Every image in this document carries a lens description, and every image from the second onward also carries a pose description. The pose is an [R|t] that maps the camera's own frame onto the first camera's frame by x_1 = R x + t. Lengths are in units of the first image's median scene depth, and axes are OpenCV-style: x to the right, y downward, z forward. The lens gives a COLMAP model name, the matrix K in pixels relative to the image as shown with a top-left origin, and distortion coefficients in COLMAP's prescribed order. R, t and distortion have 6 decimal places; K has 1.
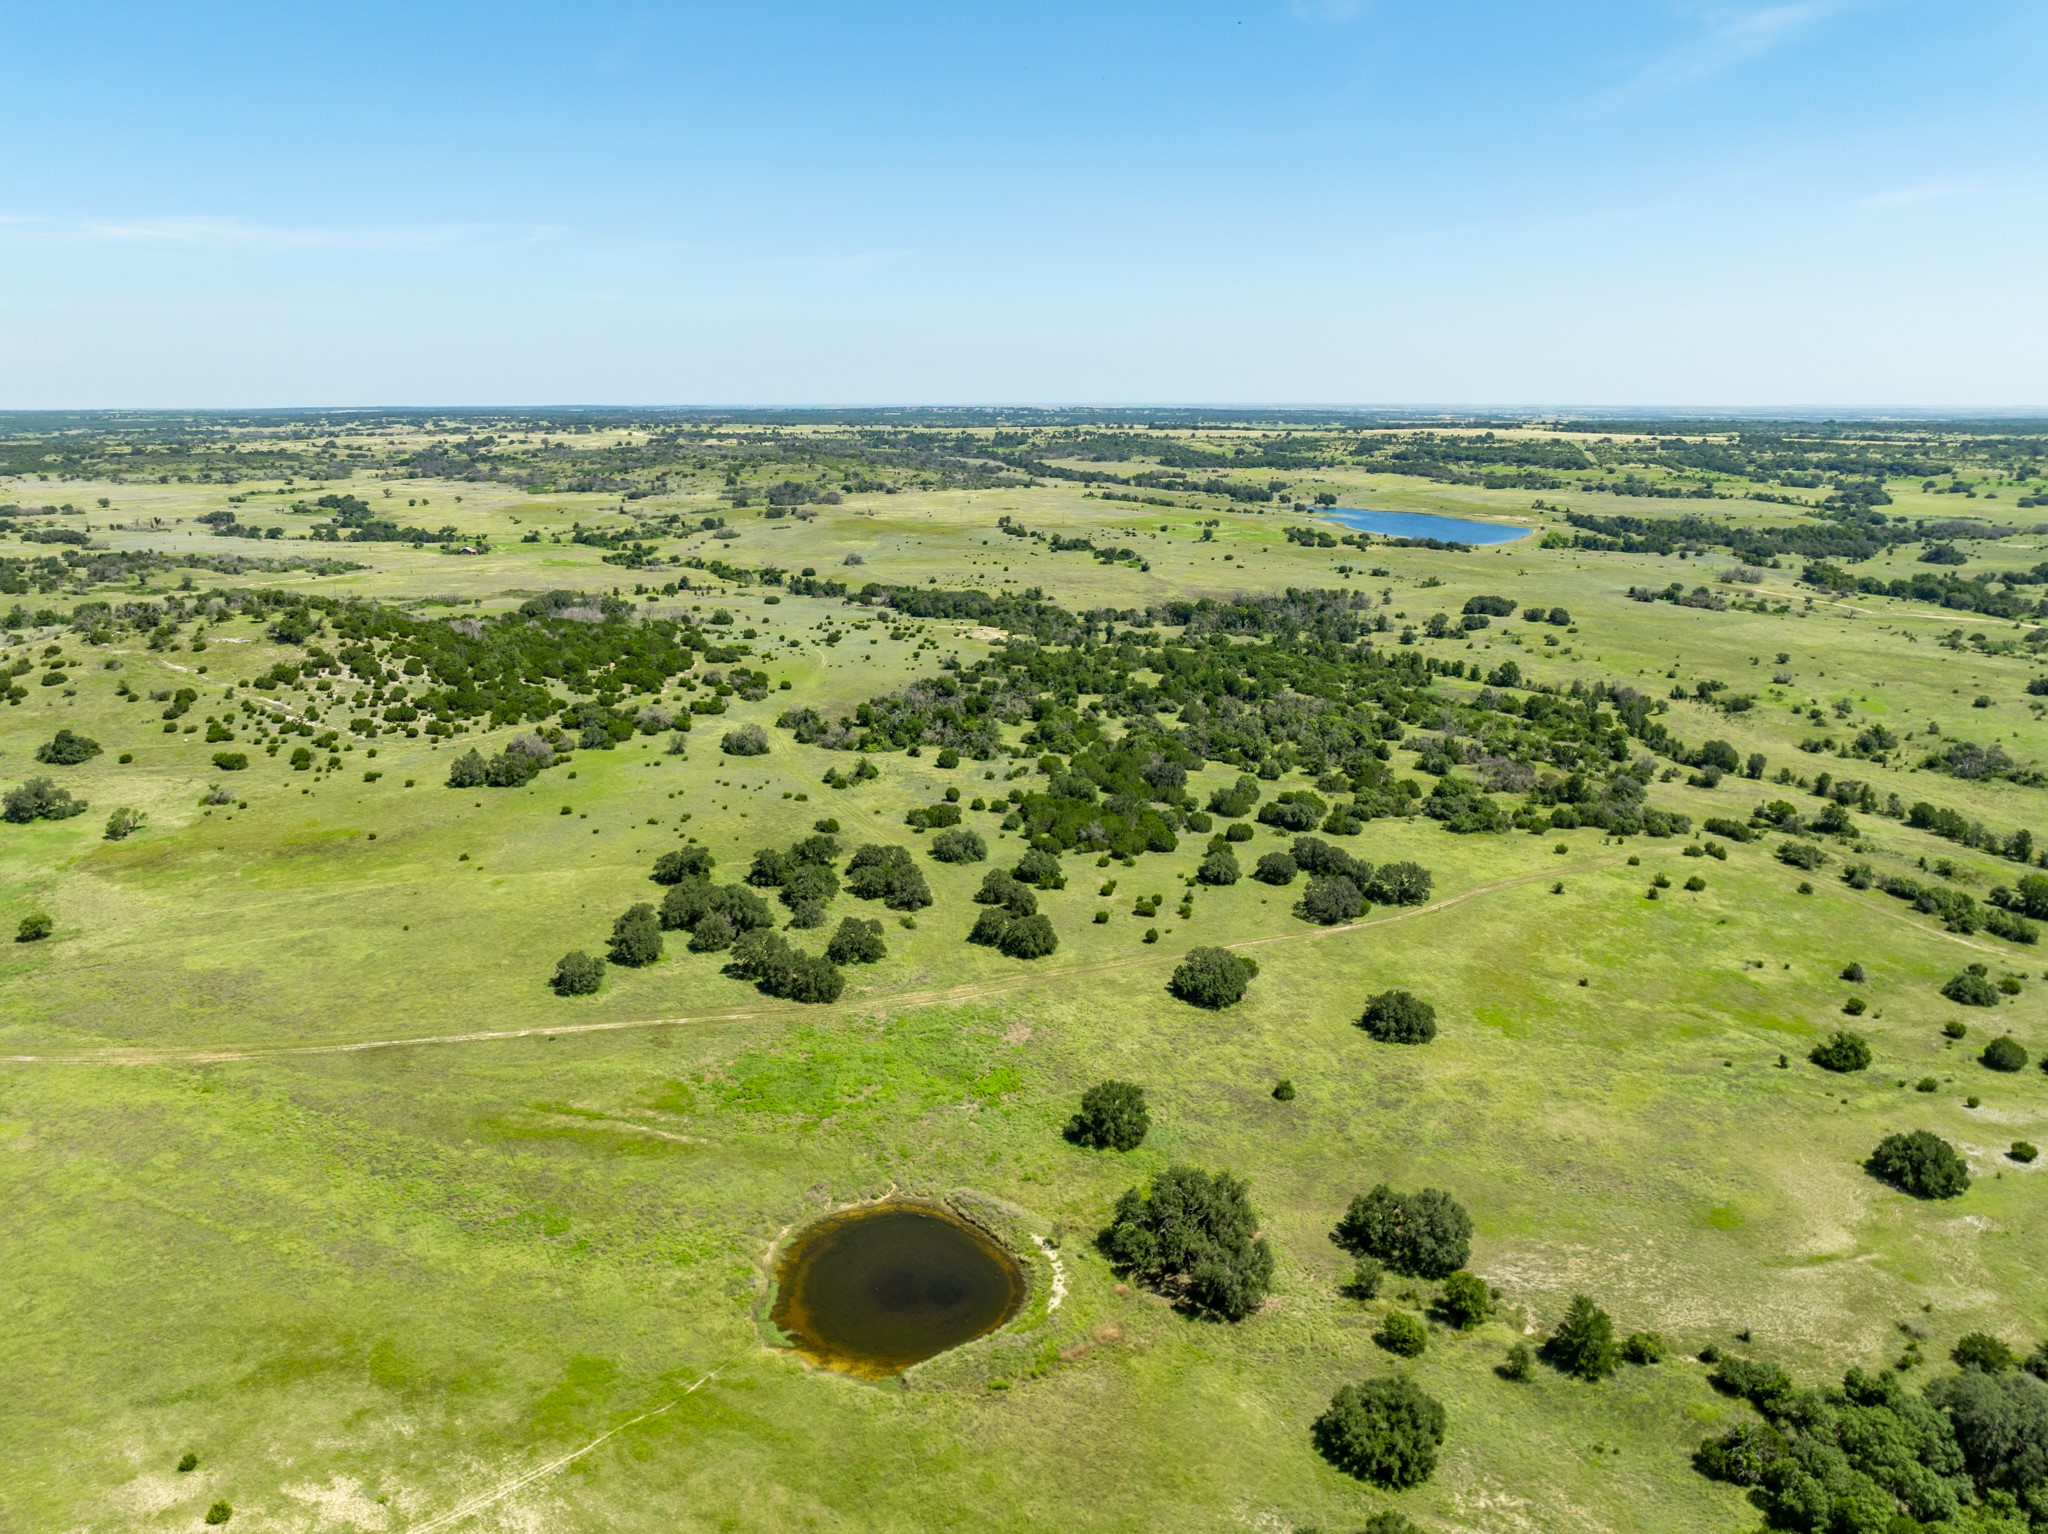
lens RADIAL K [[1446.0, 0, 1031.7], [0, 1446.0, 766.0], [0, 0, 1]] dist [-0.038623, 0.022535]
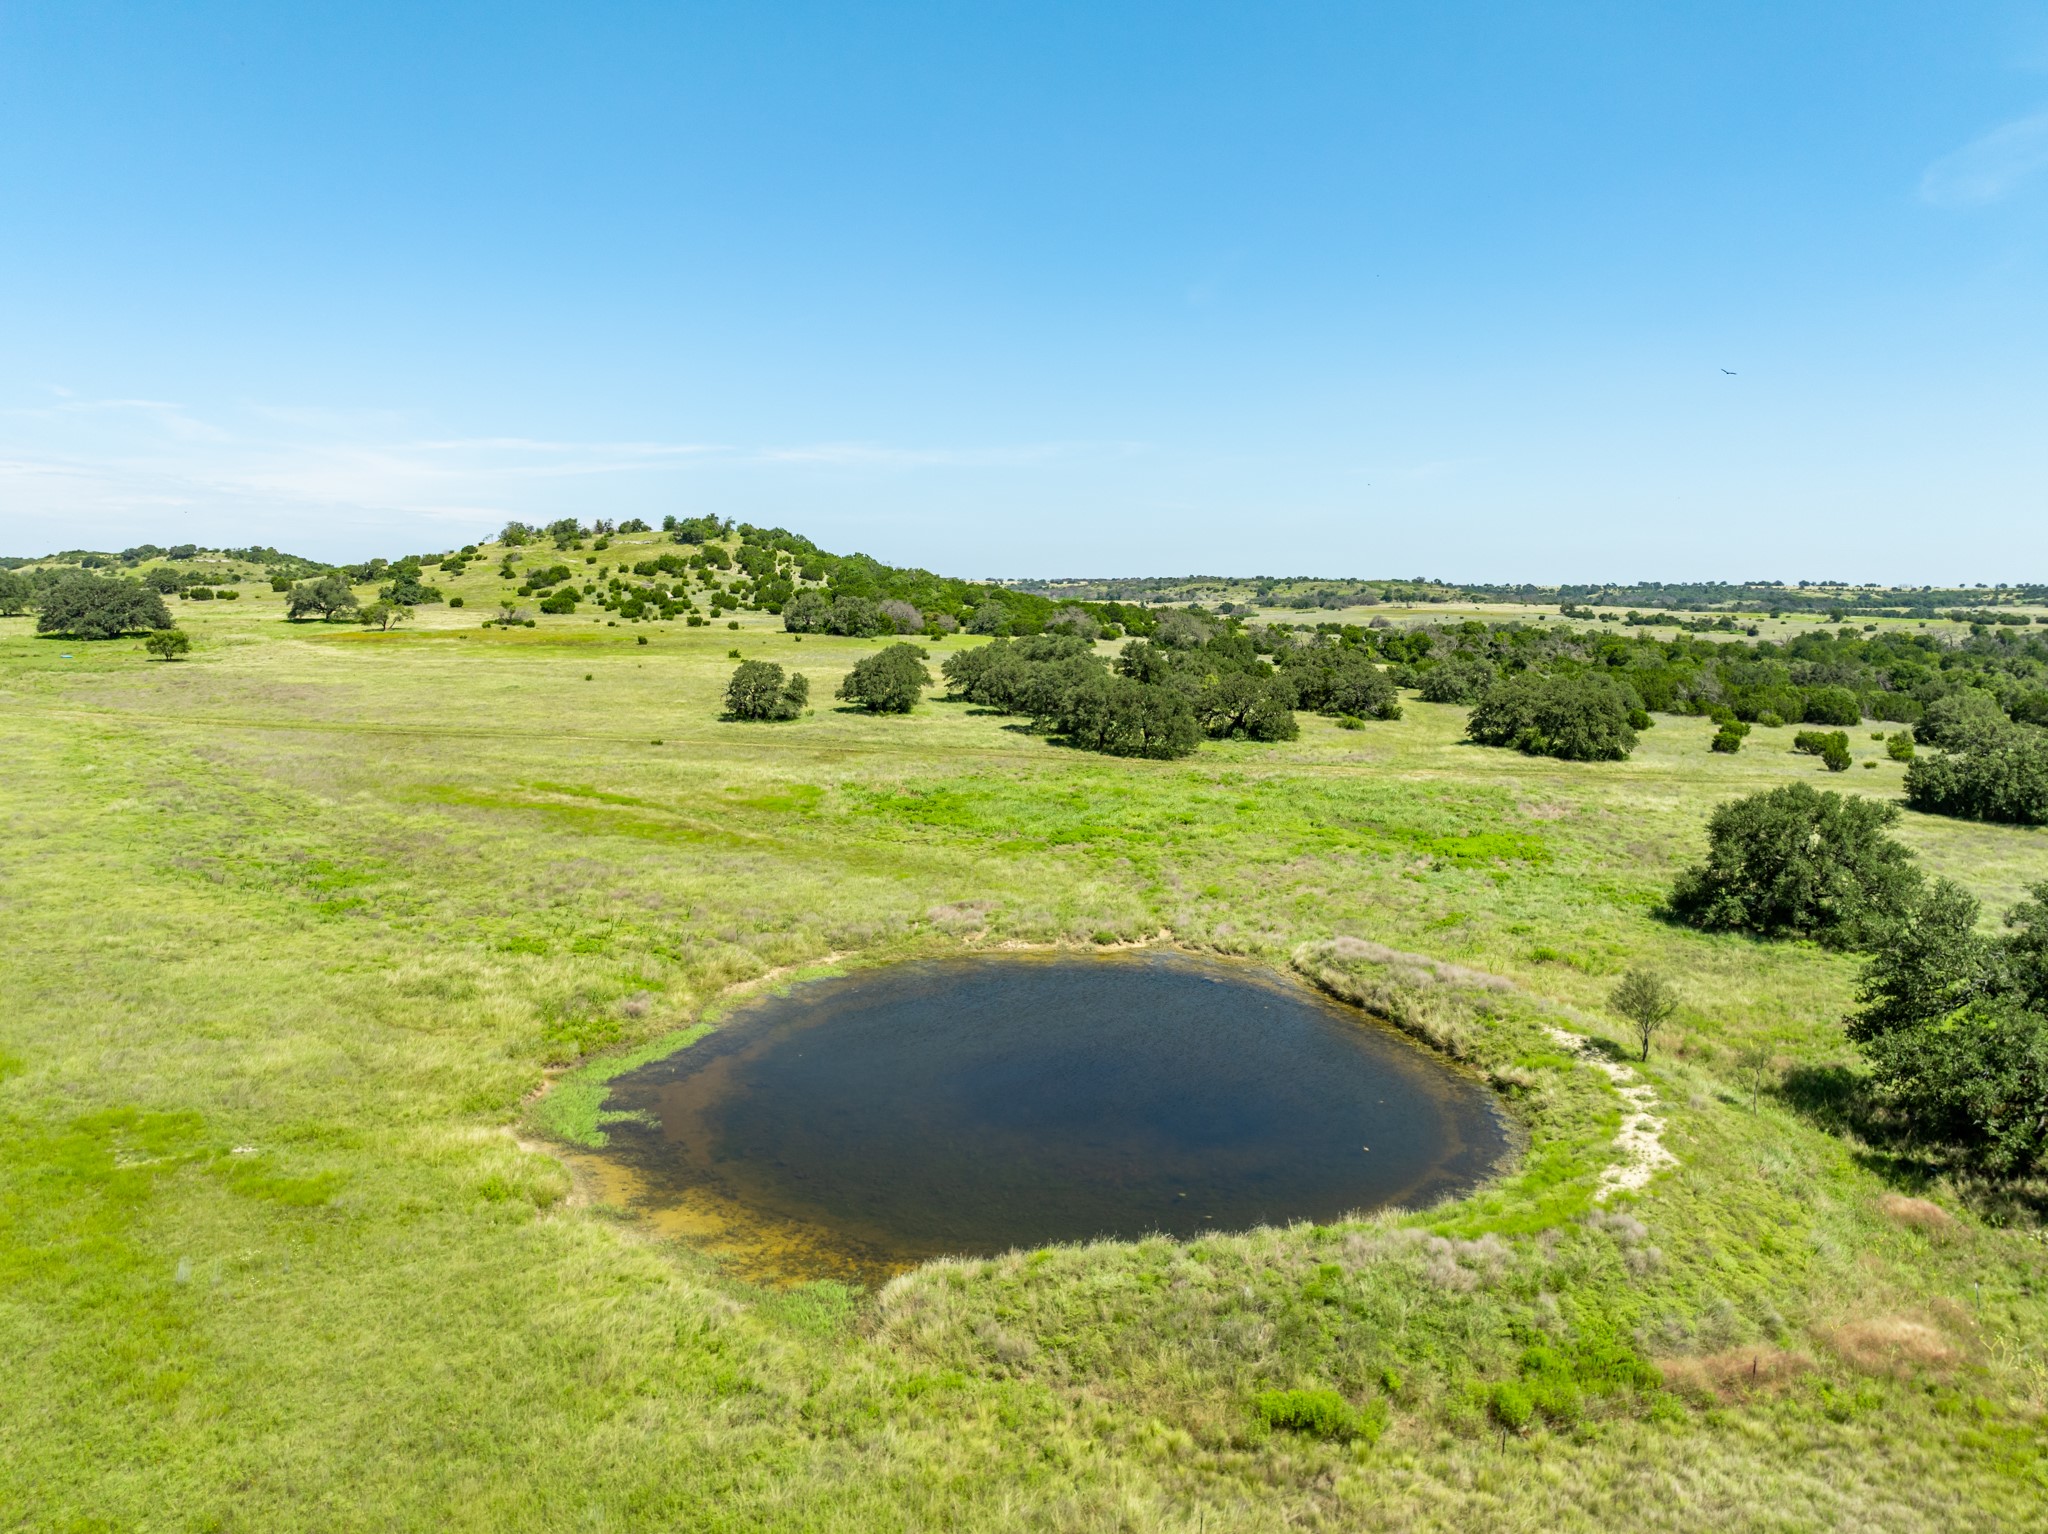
lens RADIAL K [[1446.0, 0, 1031.7], [0, 1446.0, 766.0], [0, 0, 1]] dist [-0.038623, 0.022535]
pose [[0.929843, 0.050649, -0.364453, 0.002968], [-0.100869, 0.987624, -0.120100, 0.131888], [0.353860, 0.148436, 0.923445, 0.282421]]
